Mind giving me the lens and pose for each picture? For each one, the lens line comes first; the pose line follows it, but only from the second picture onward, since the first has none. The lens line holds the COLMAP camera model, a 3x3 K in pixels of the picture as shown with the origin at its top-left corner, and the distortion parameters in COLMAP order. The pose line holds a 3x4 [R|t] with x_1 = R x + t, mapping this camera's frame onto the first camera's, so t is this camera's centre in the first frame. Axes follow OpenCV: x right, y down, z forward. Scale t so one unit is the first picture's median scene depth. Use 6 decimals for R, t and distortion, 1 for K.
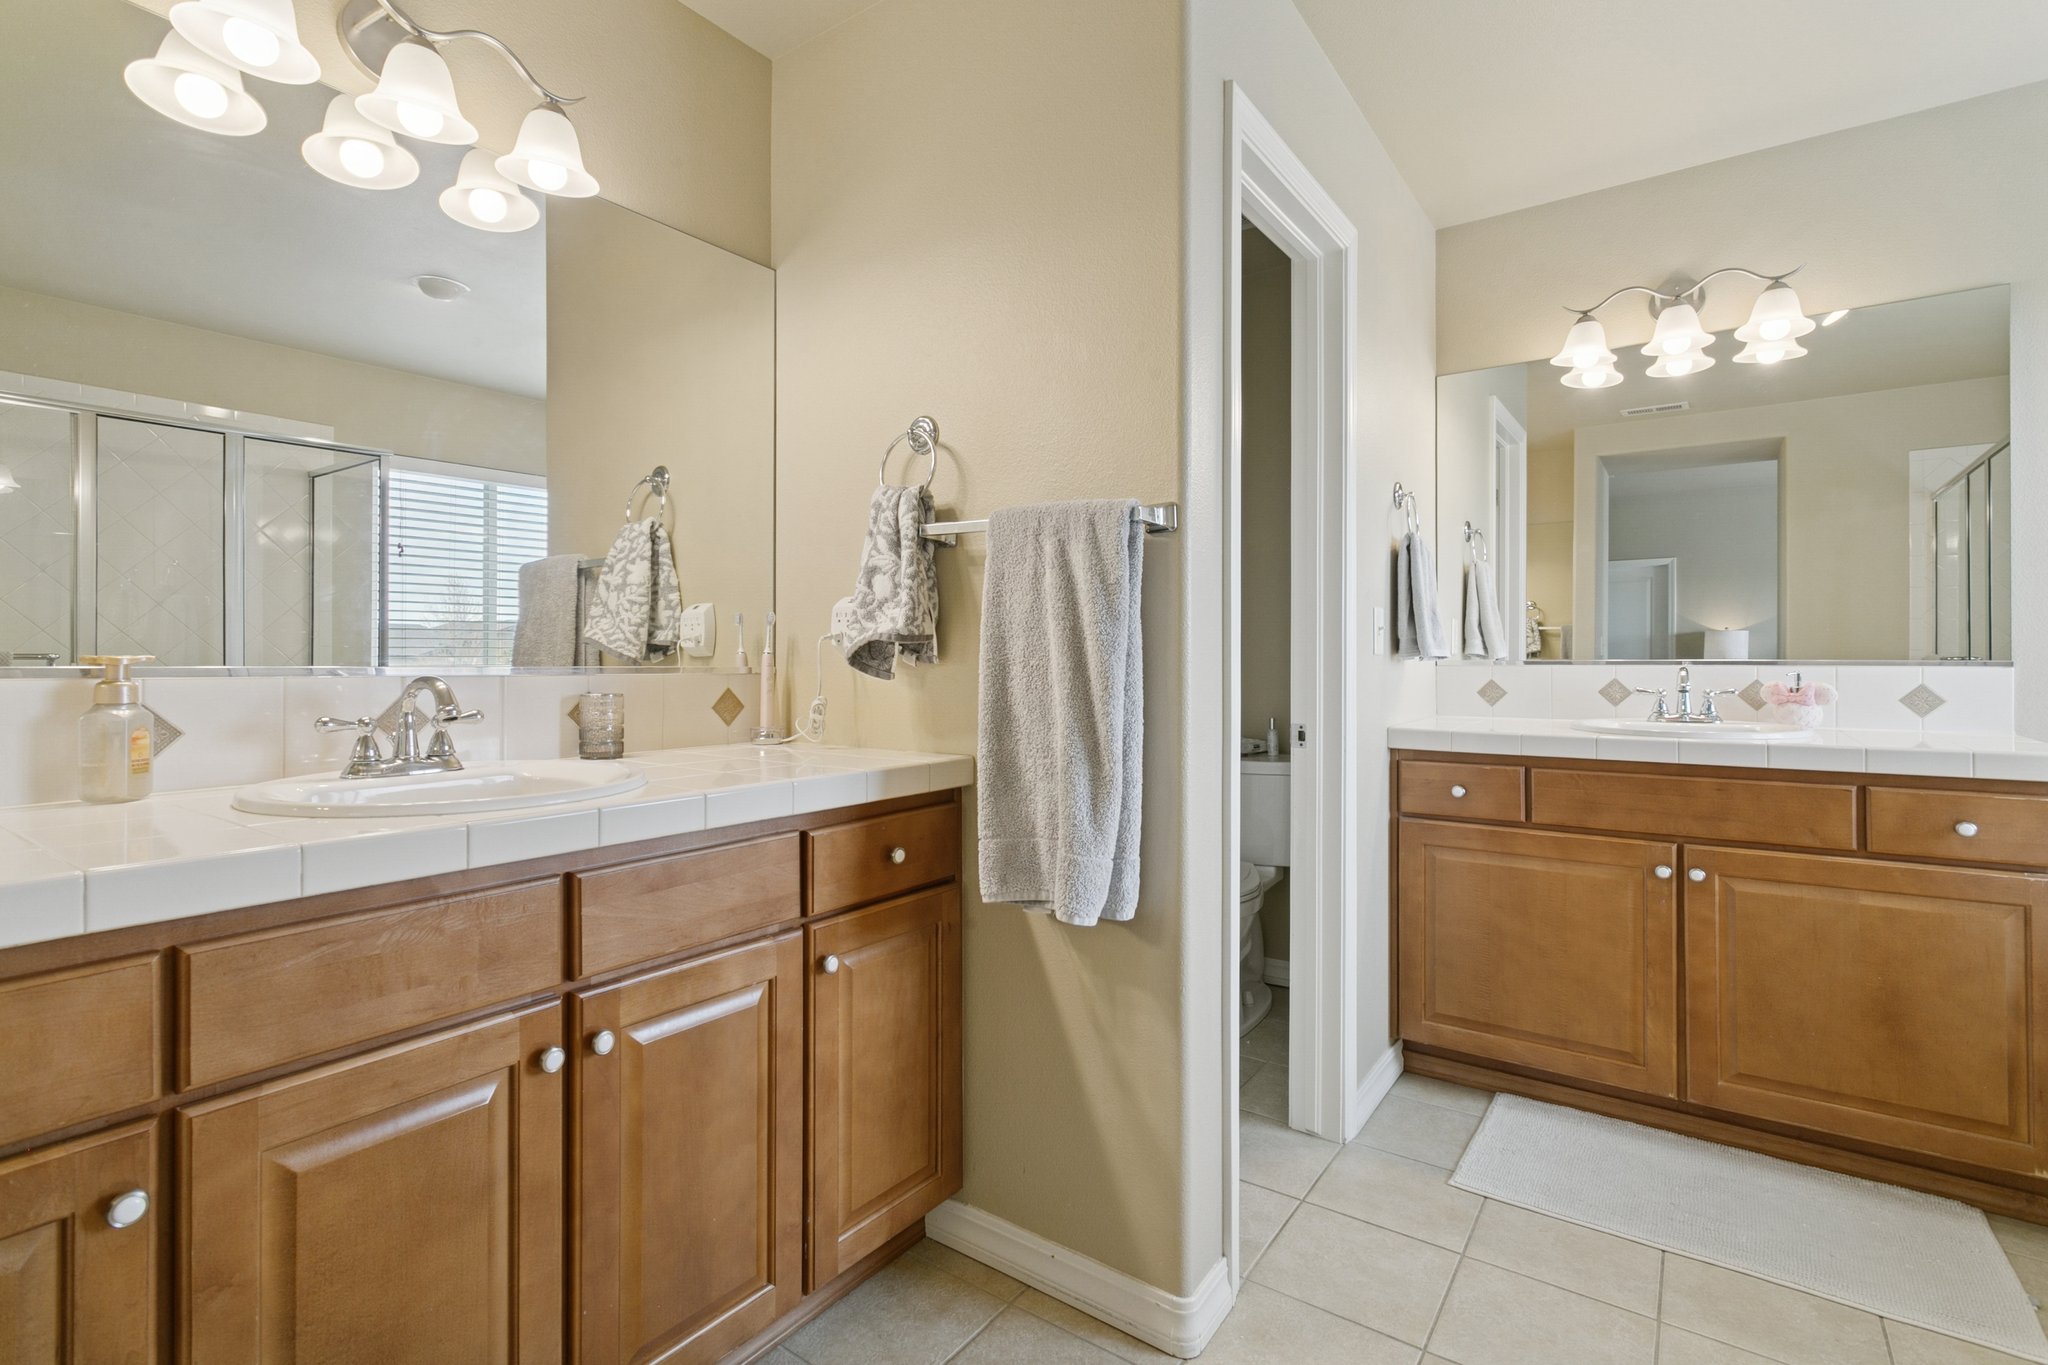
lens RADIAL K [[972.1, 0, 1007.9], [0, 972.1, 666.7], [0, 0, 1]] dist [0.003219, 0.001388]
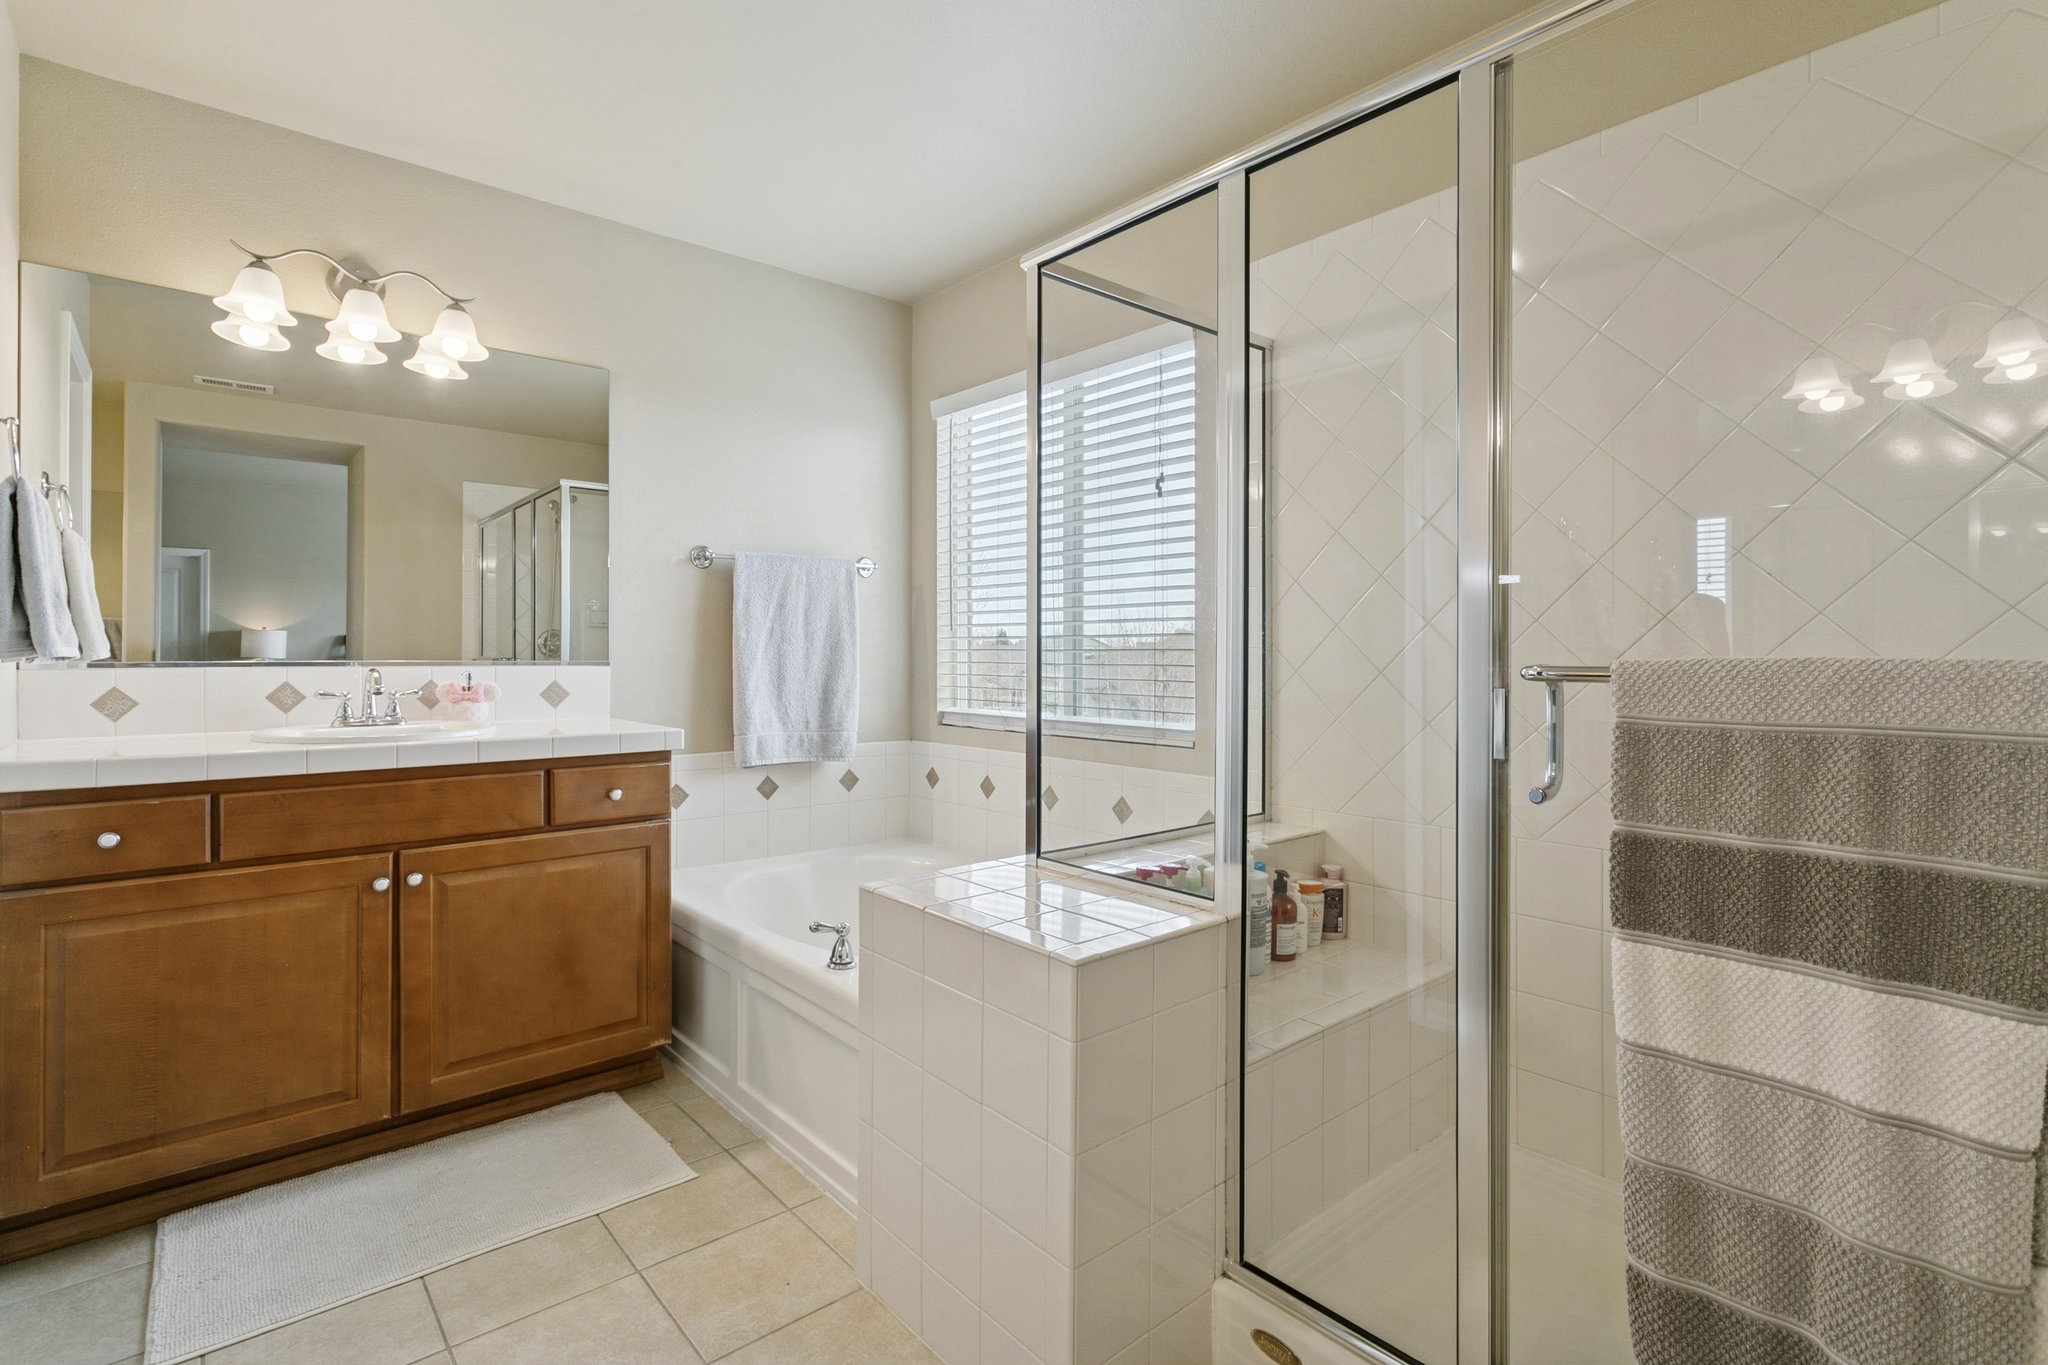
lens RADIAL K [[972.1, 0, 1013.7], [0, 972.1, 664.4], [0, 0, 1]] dist [0.003219, 0.001388]
pose [[0.237437, -0.005782, 0.971386, -0.094921], [0.008637, 0.999955, 0.003841, -0.002011], [-0.971365, 0.007478, 0.237476, 0.161428]]
